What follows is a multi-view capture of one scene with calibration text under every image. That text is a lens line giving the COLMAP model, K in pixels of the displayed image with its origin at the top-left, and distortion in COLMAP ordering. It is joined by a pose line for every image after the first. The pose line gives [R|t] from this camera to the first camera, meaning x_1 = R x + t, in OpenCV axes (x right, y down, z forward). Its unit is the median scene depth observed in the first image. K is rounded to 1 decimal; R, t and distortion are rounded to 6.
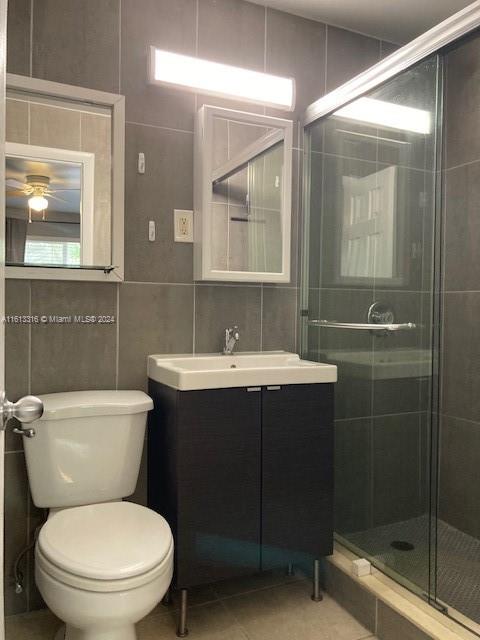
lens RADIAL K [[517.9, 0, 240.0], [0, 517.9, 320.0], [0, 0, 1]] dist [0.035312, -0.000965]
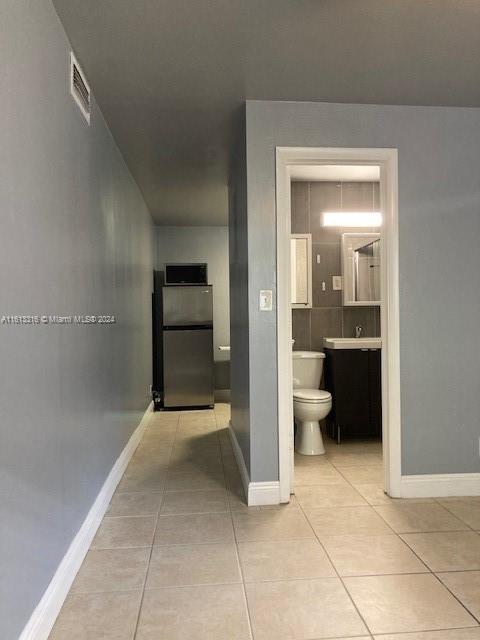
lens RADIAL K [[517.9, 0, 240.0], [0, 517.9, 320.0], [0, 0, 1]] dist [0.035312, -0.000965]
pose [[0.936526, -0.026303, -0.349610, 0.306561], [0.023299, 0.999647, -0.012794, 0.005636], [0.349823, 0.003836, 0.936808, -1.399699]]
